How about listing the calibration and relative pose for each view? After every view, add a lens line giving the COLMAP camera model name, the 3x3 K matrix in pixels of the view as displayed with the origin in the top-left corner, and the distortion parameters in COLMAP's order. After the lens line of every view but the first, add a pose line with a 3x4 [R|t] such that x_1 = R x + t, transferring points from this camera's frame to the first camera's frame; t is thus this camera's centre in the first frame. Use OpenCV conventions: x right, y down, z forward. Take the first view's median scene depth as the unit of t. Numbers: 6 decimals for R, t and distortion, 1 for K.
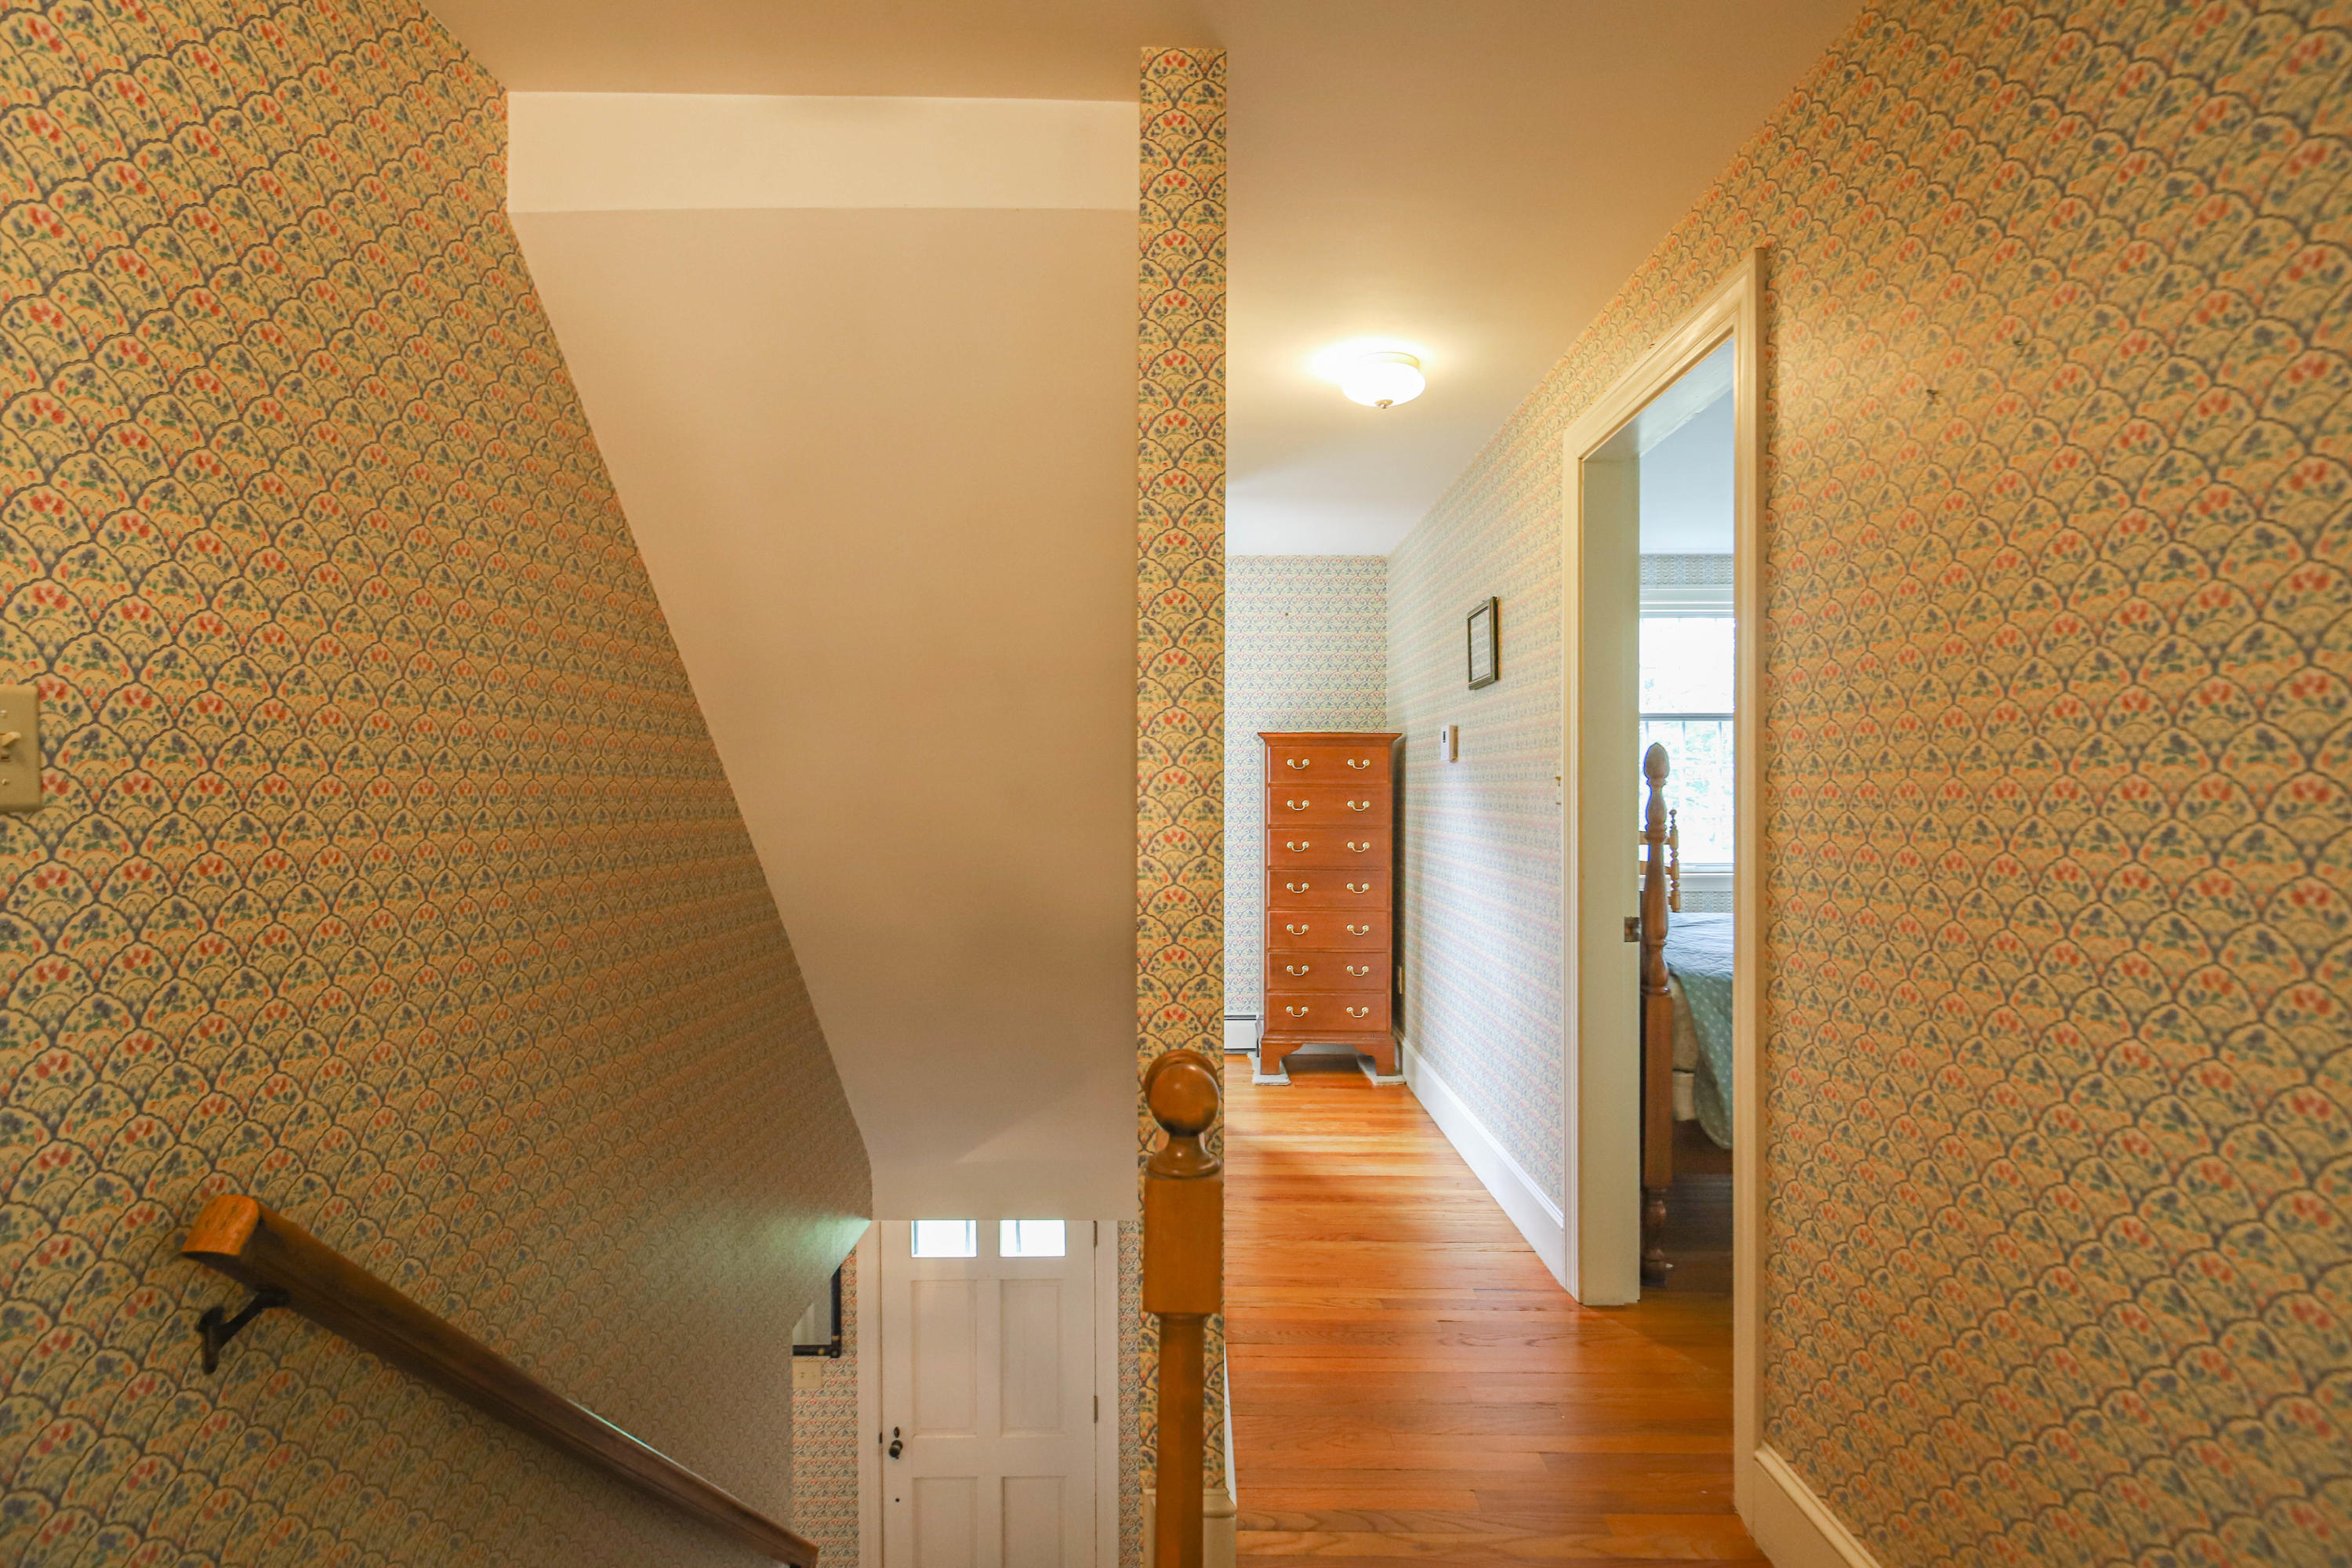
lens RADIAL K [[1138.4, 0, 1183.6], [0, 1138.4, 792.2], [0, 0, 1]] dist [0.001003, -0.000299]
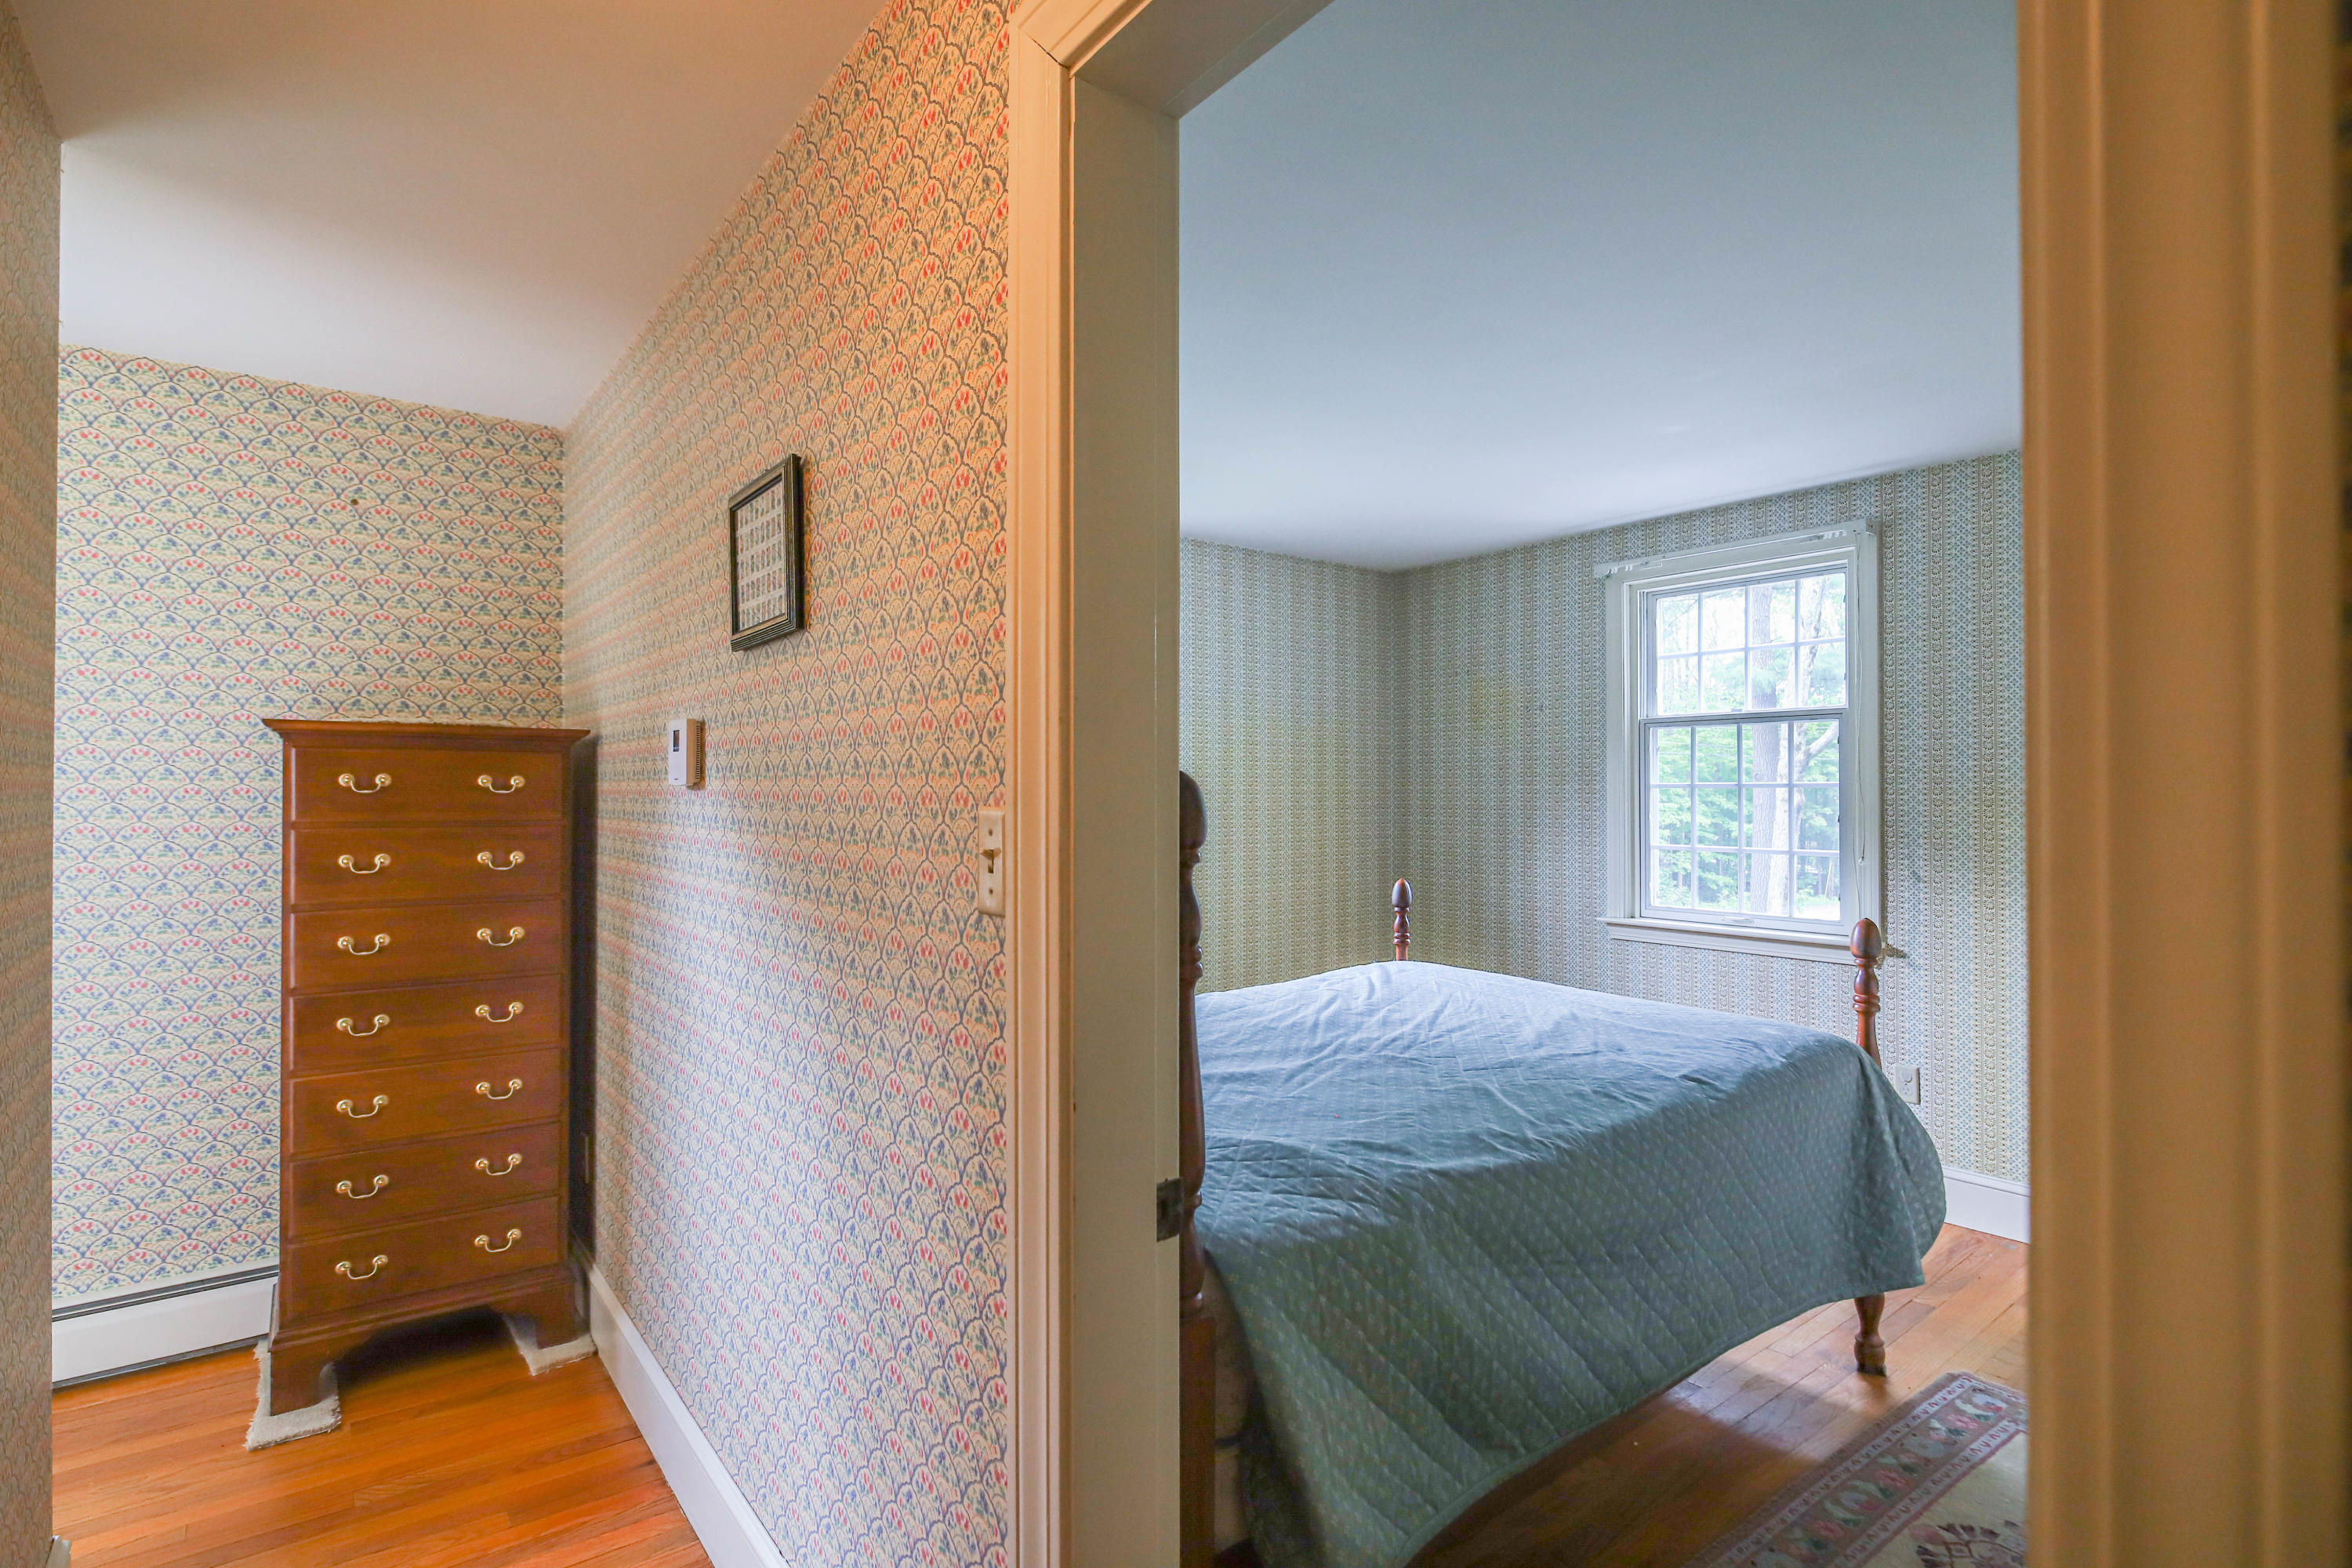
lens RADIAL K [[1138.4, 0, 1193.4], [0, 1138.4, 787.9], [0, 0, 1]] dist [0.001003, -0.000299]
pose [[0.784136, 0.001005, 0.620588, 0.076453], [0.000617, 0.999997, -0.002399, -0.021599], [-0.620588, 0.002265, 0.784133, 0.373496]]
